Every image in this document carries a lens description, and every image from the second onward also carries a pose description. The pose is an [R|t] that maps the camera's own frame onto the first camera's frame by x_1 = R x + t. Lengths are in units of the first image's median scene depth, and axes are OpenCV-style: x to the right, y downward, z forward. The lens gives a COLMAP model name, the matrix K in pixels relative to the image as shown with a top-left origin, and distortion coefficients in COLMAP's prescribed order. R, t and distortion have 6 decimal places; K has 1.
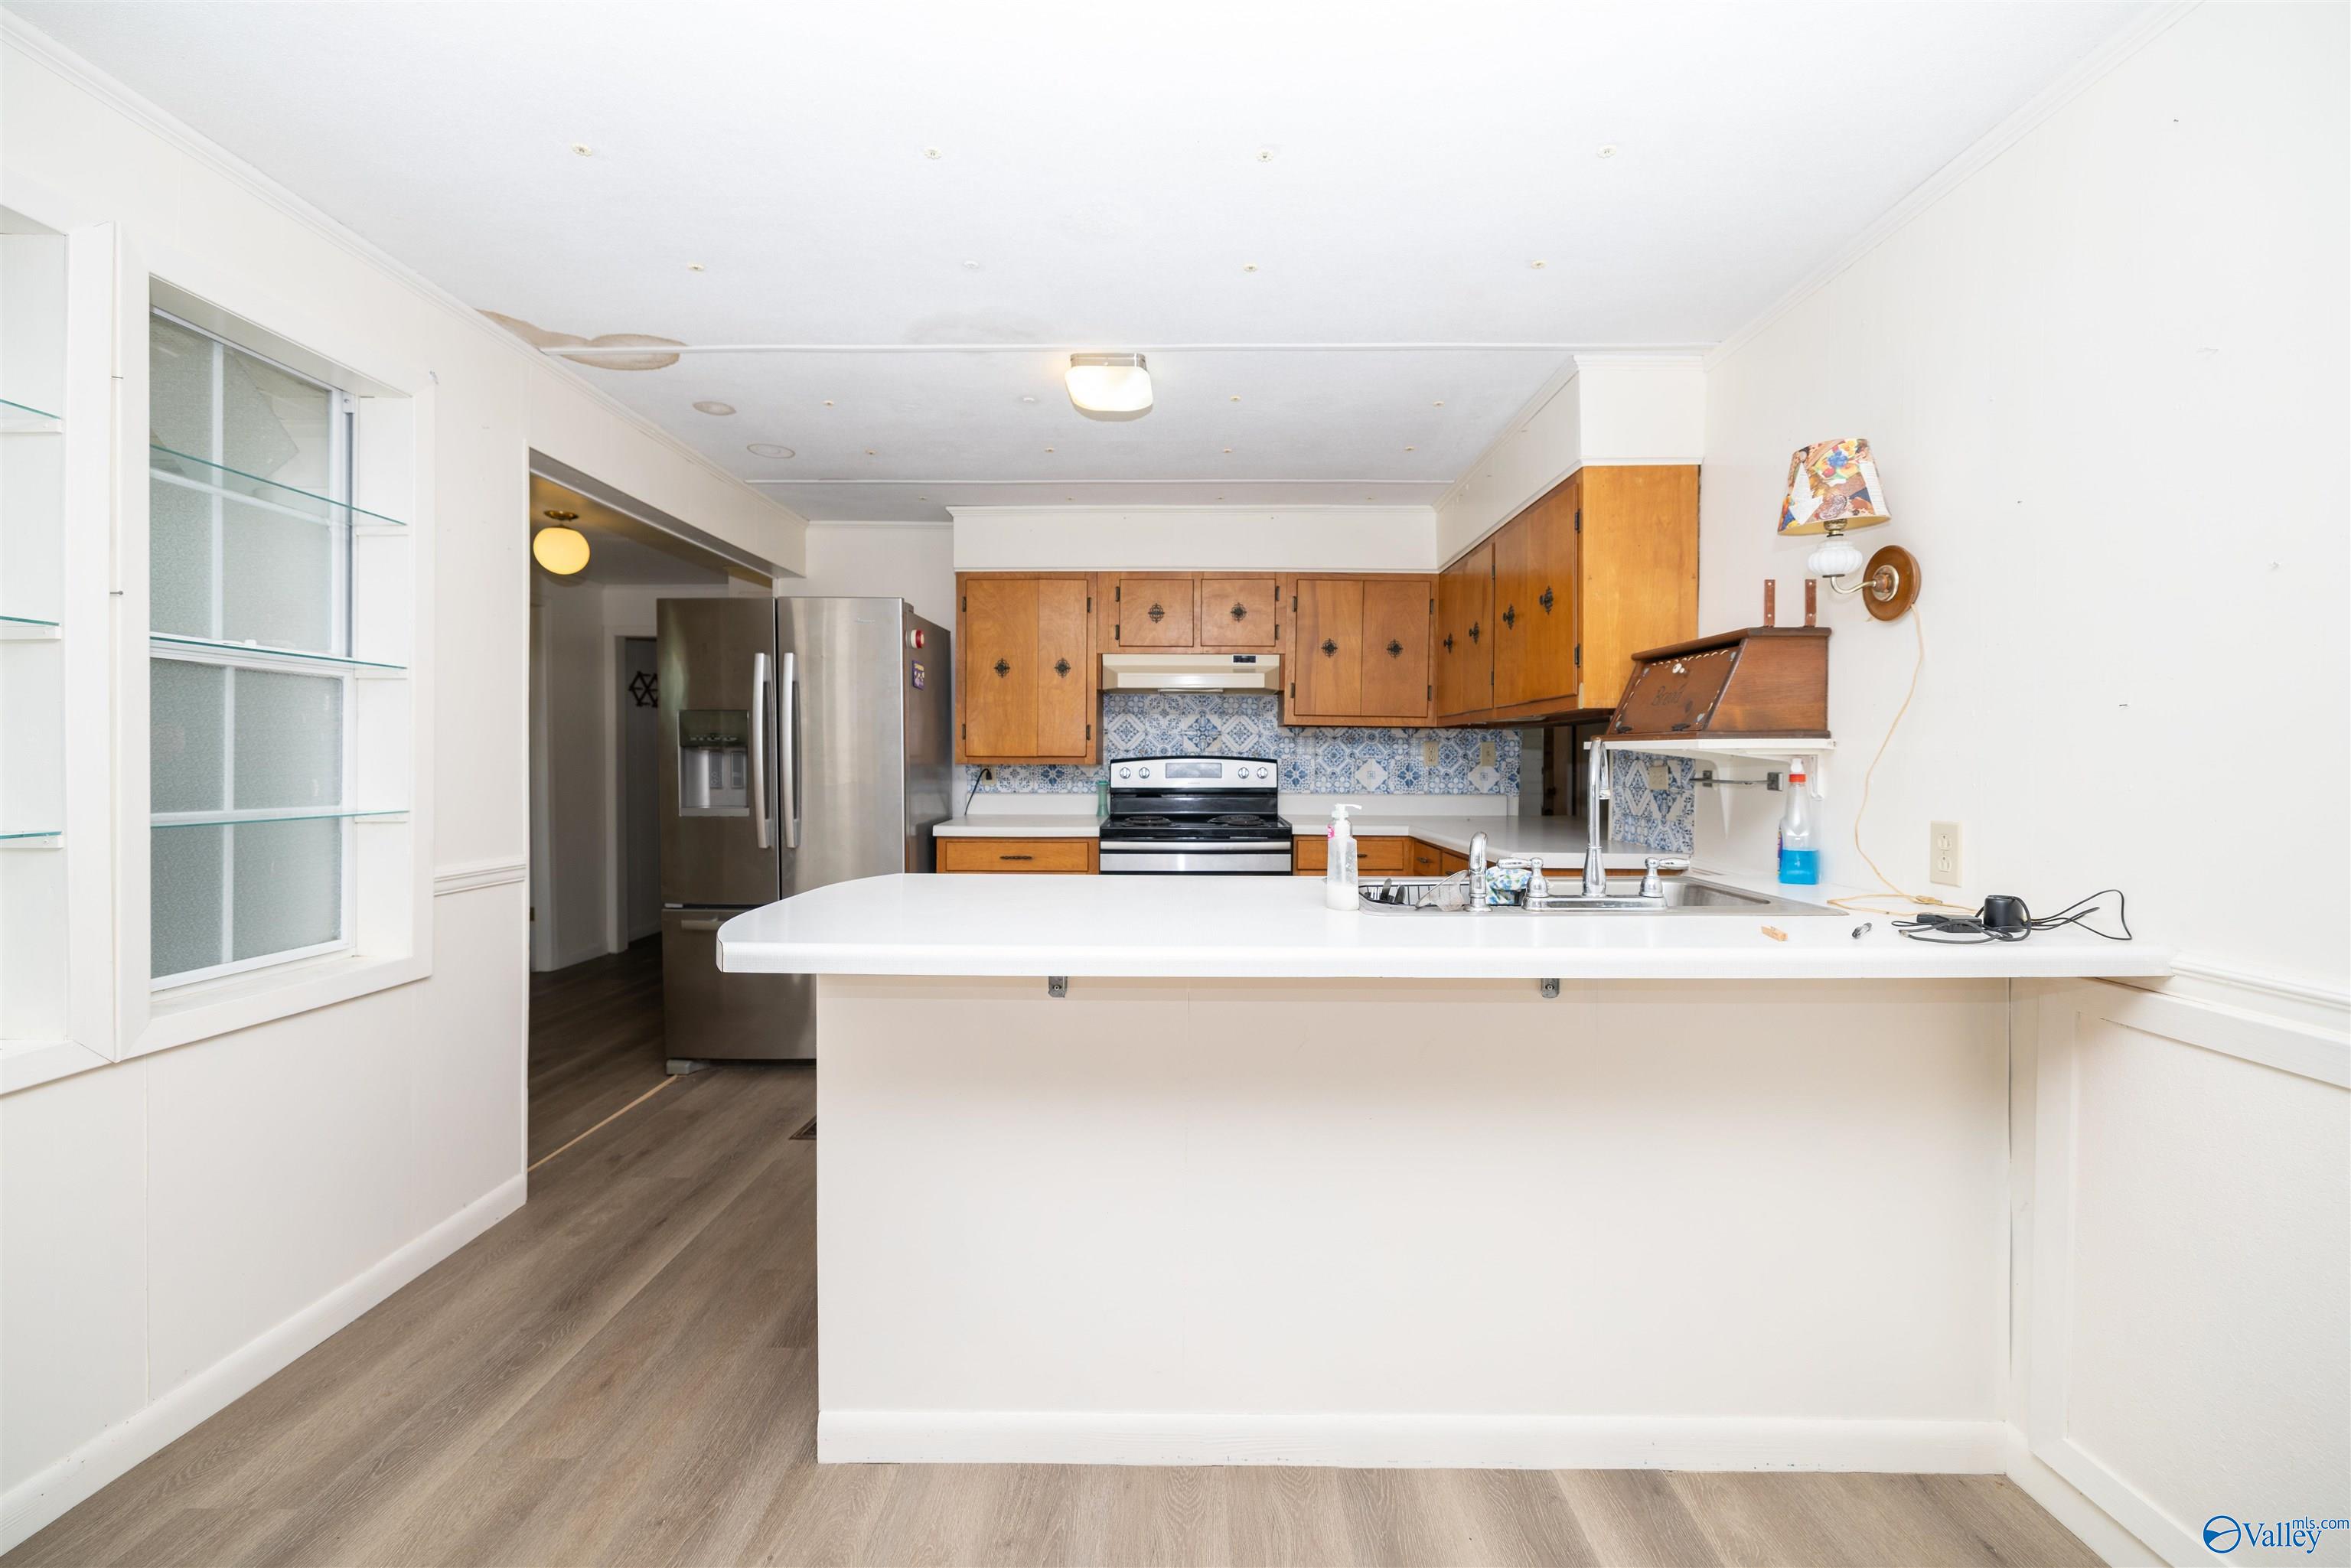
lens RADIAL K [[981.2, 0, 1173.5], [0, 981.2, 769.8], [0, 0, 1]] dist [-0.001642, 0.000242]
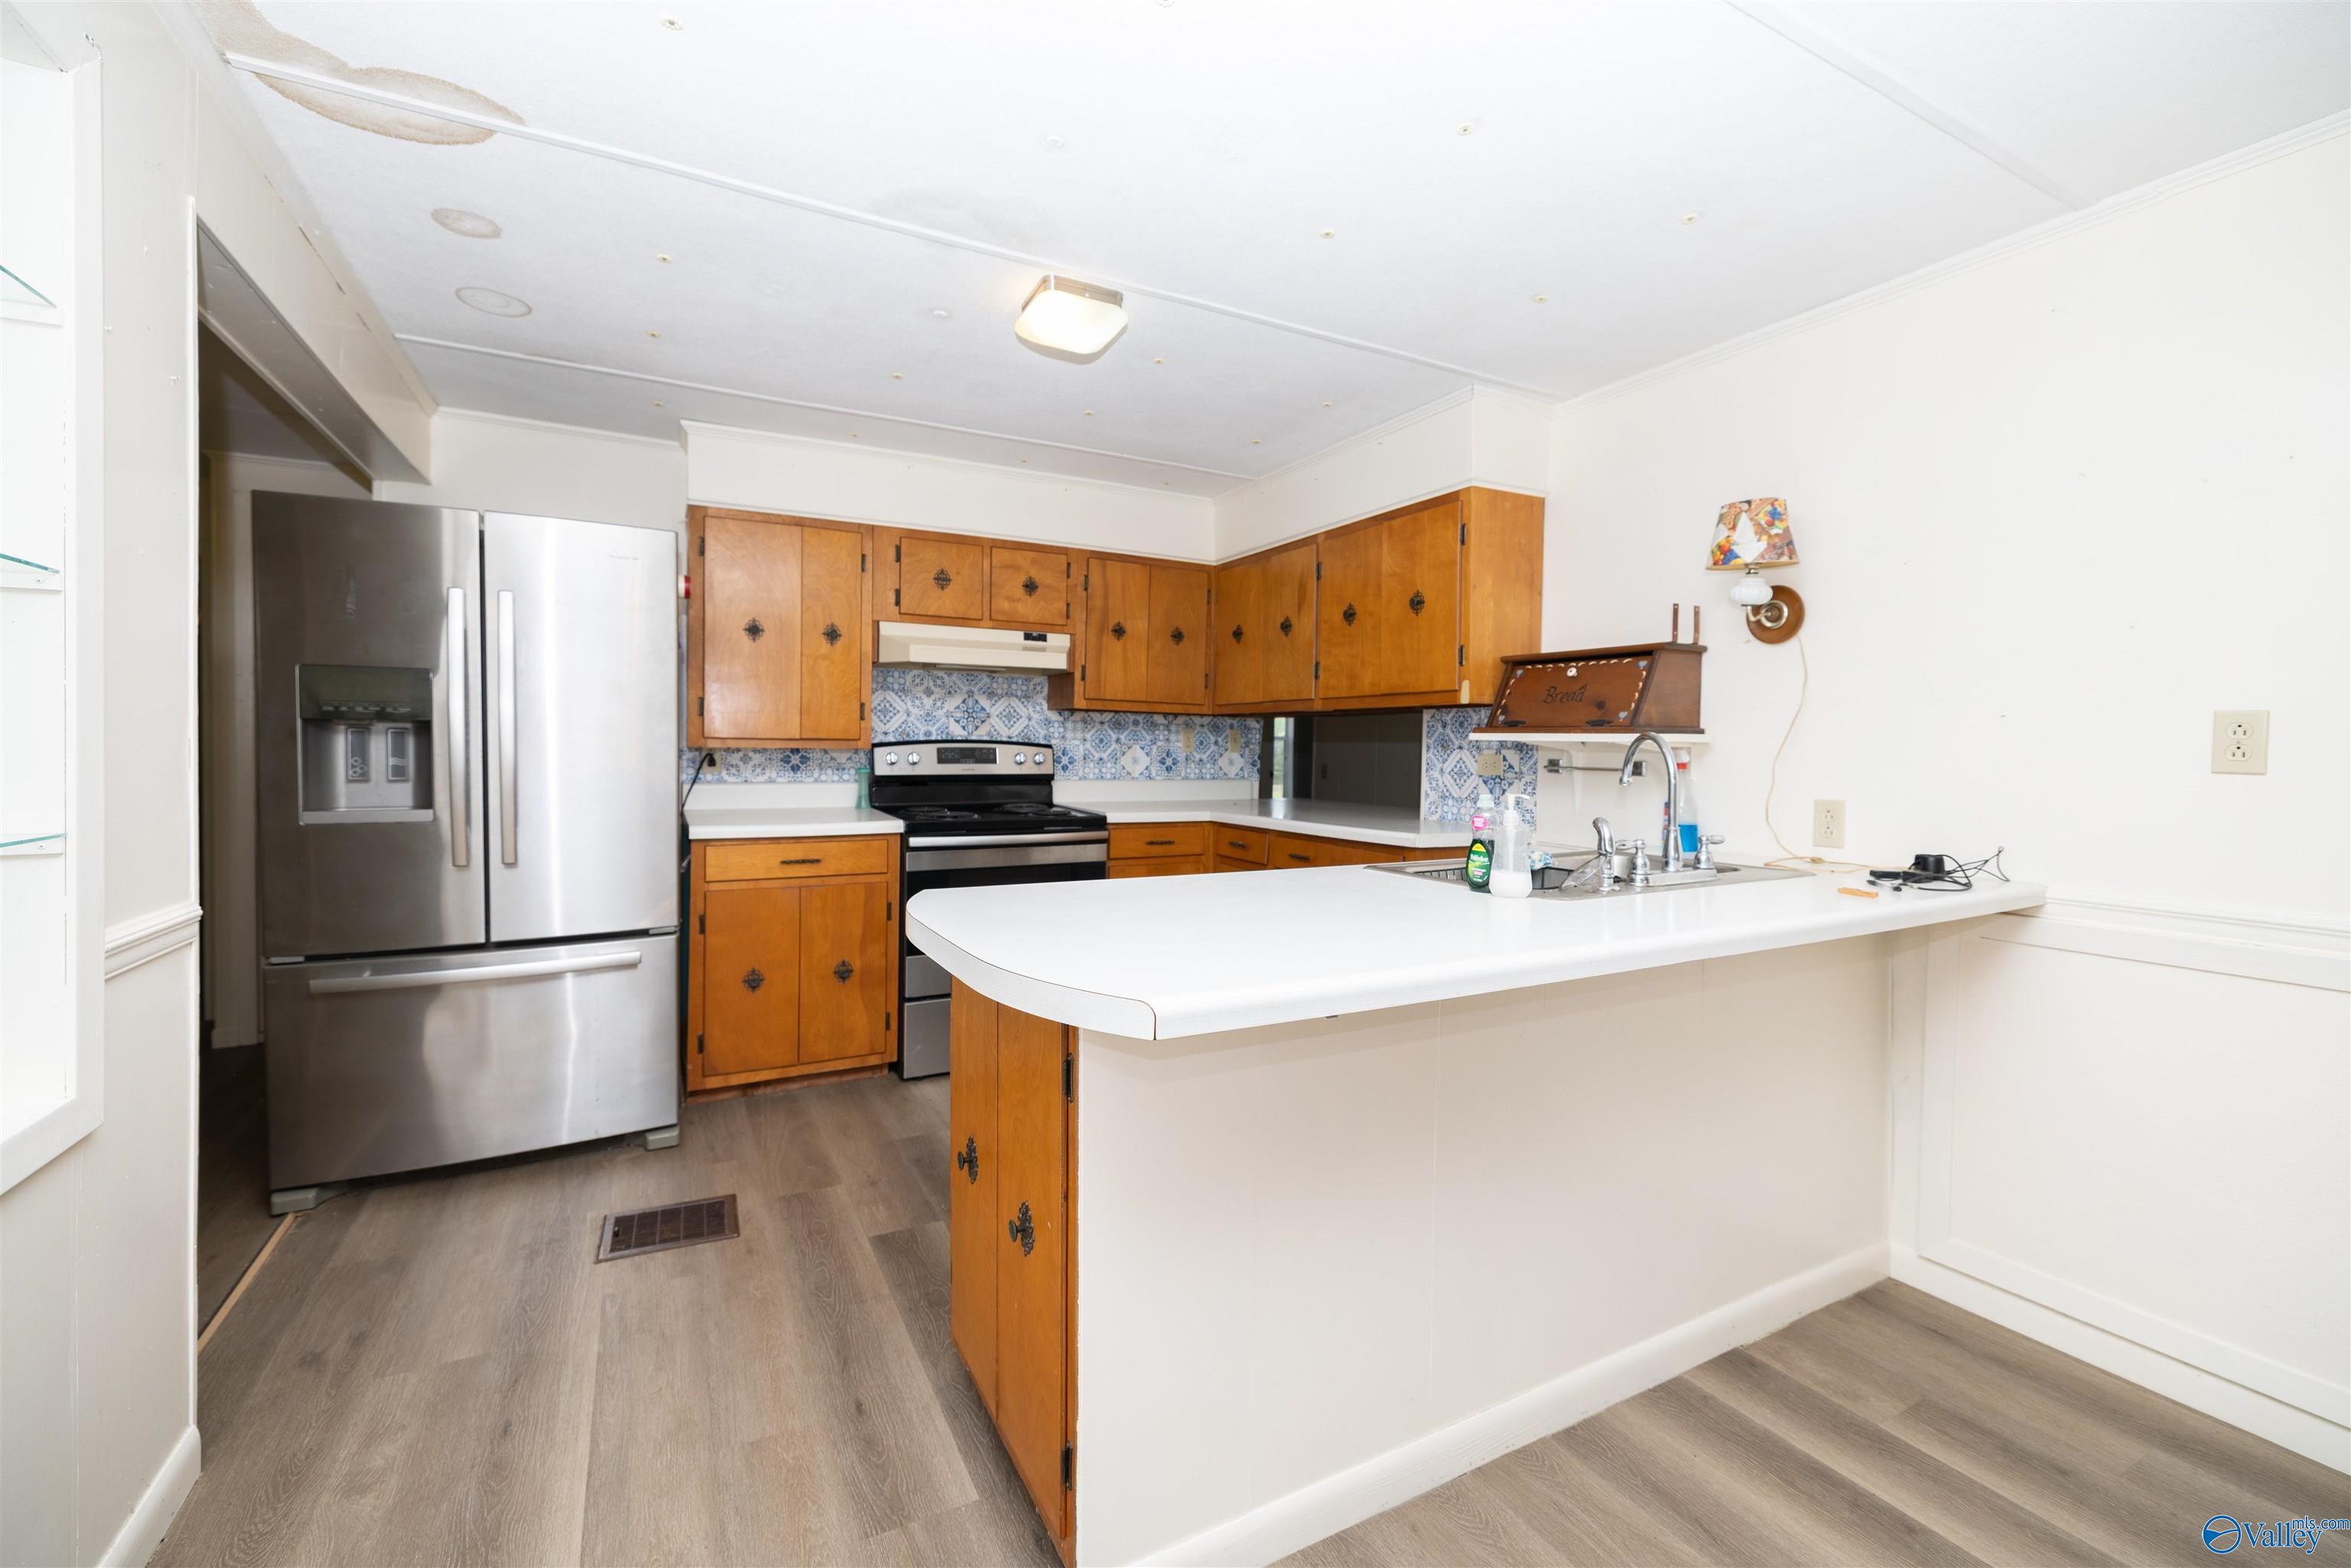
lens RADIAL K [[981.2, 0, 1173.5], [0, 981.2, 769.8], [0, 0, 1]] dist [-0.001642, 0.000242]
pose [[0.874974, -0.004808, 0.484146, -0.264817], [-0.003817, 0.999851, 0.016828, -0.002698], [-0.484155, -0.016572, 0.874825, 0.116453]]
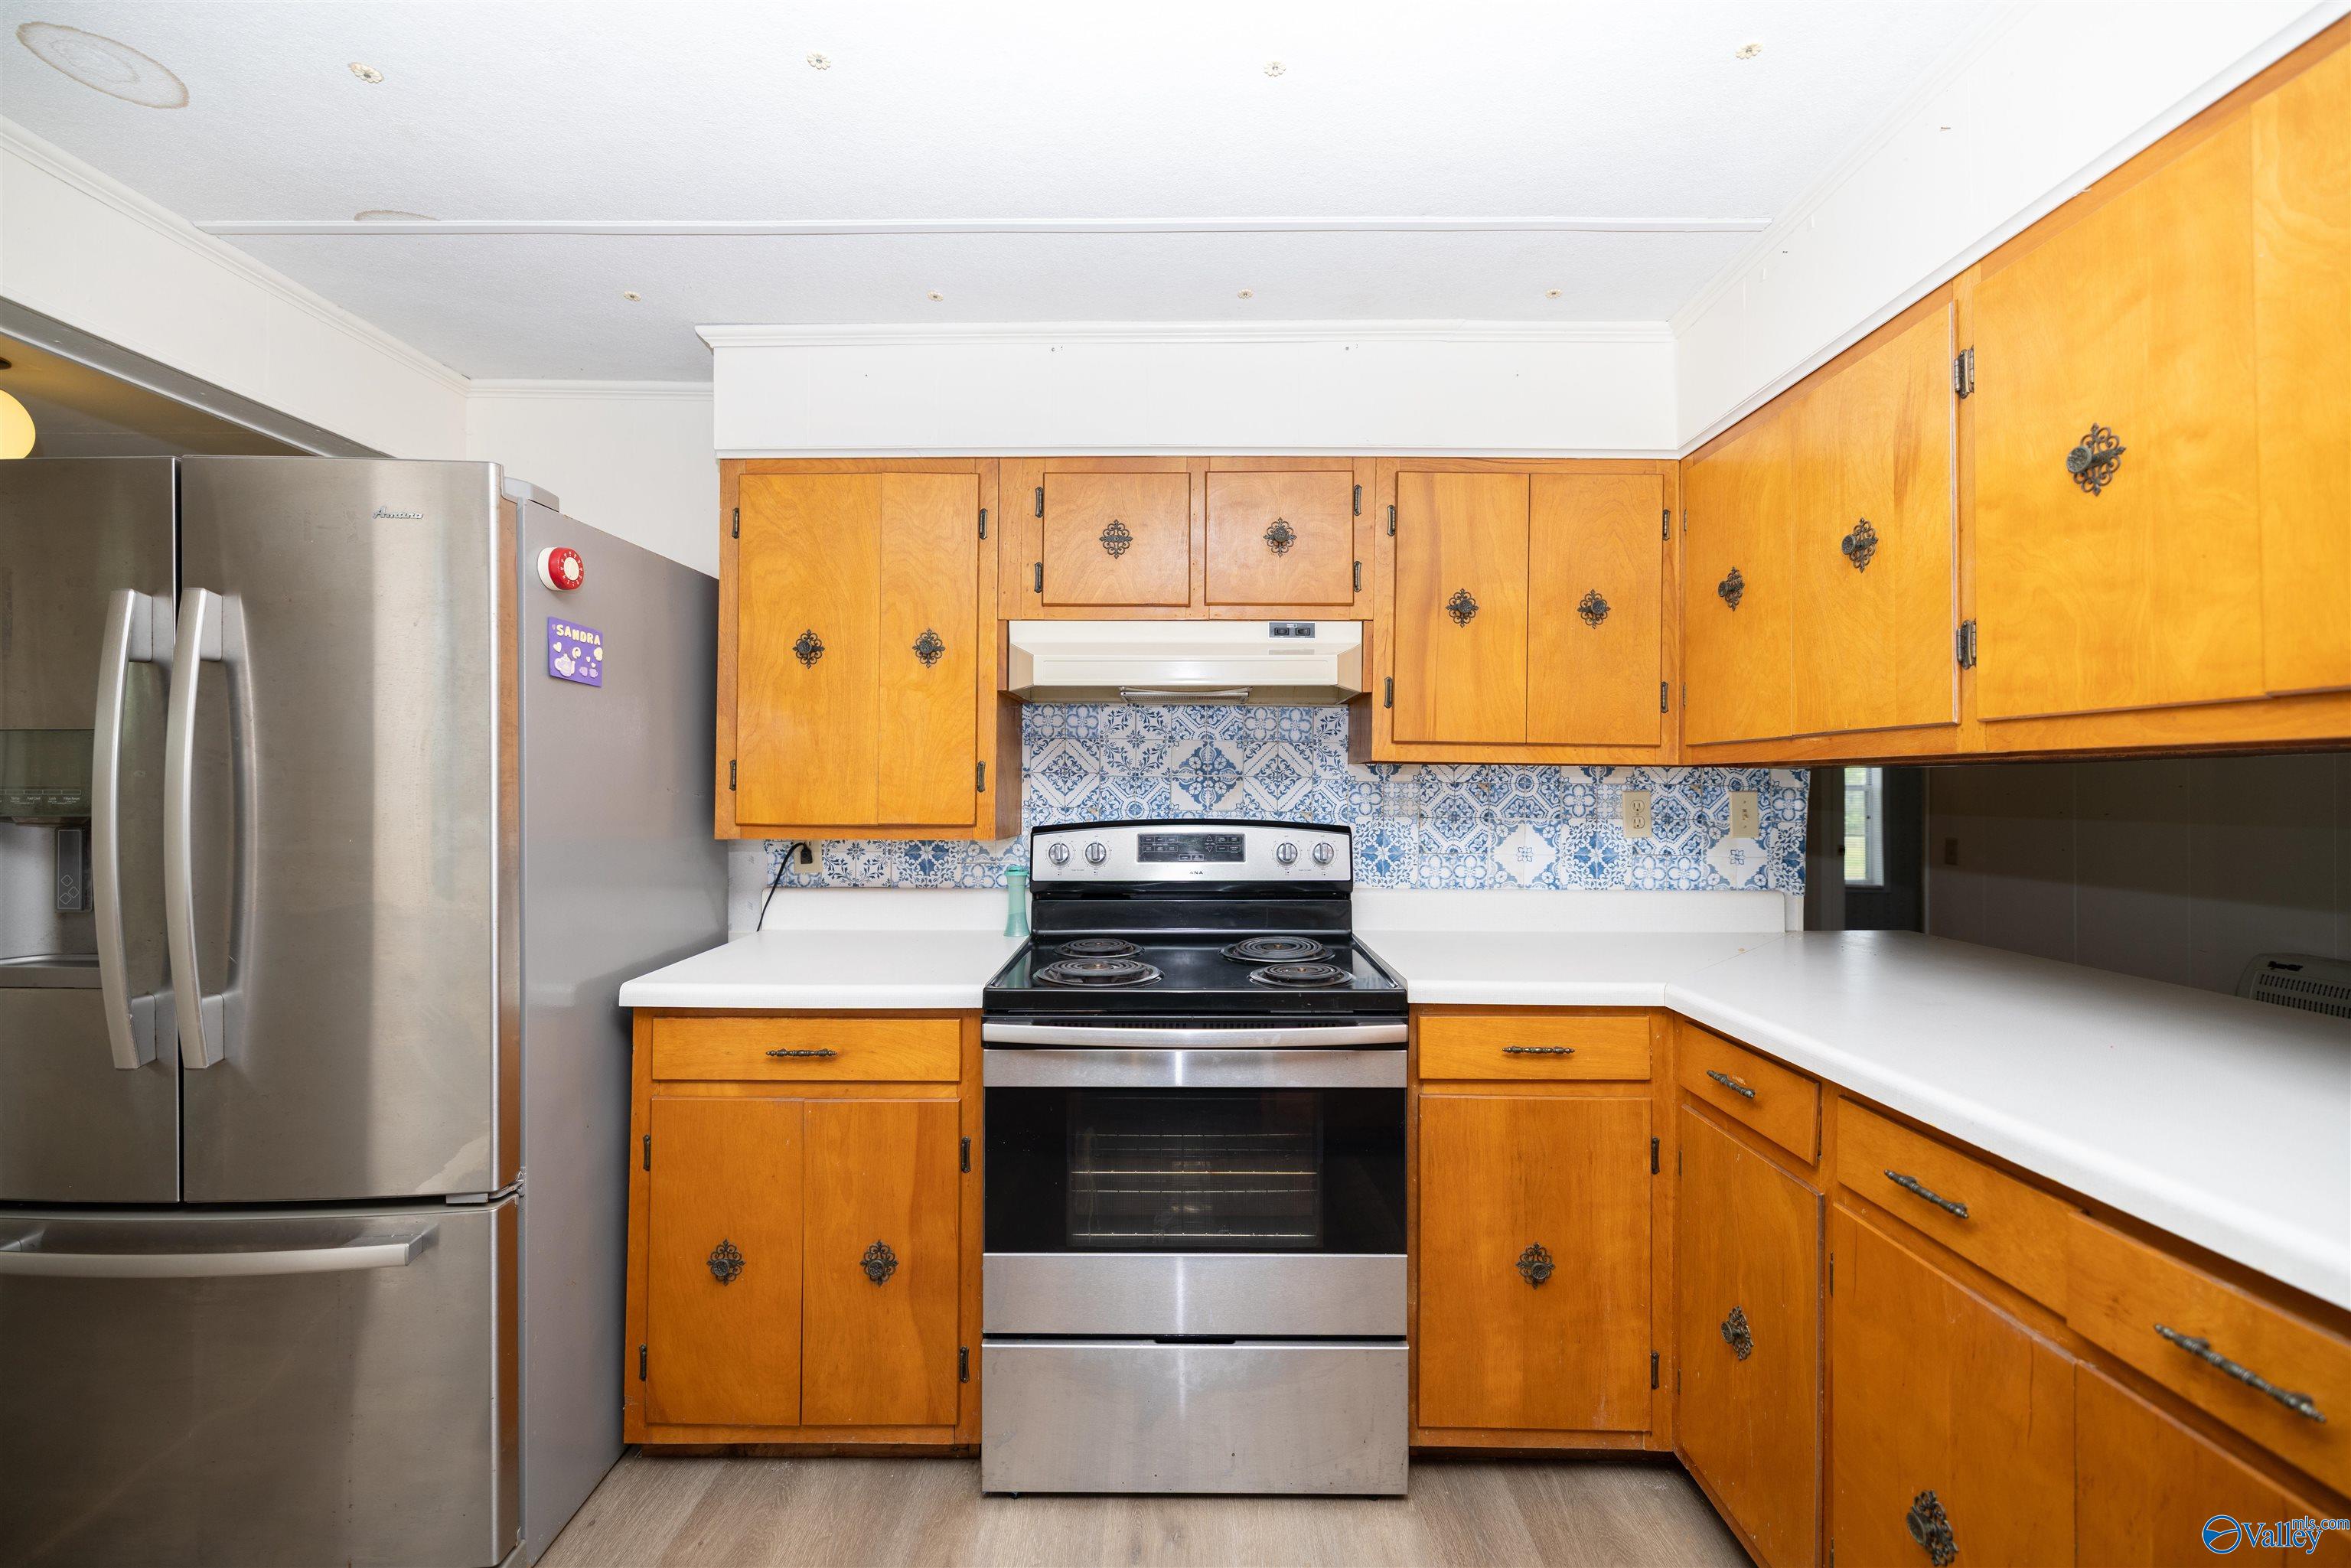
lens RADIAL K [[981.2, 0, 1173.5], [0, 981.2, 769.8], [0, 0, 1]] dist [-0.001642, 0.000242]
pose [[0.999996, -0.001228, 0.002733, 0.010330], [0.001305, 0.999594, -0.028458, -0.027429], [-0.002697, 0.028462, 0.999591, 0.500653]]
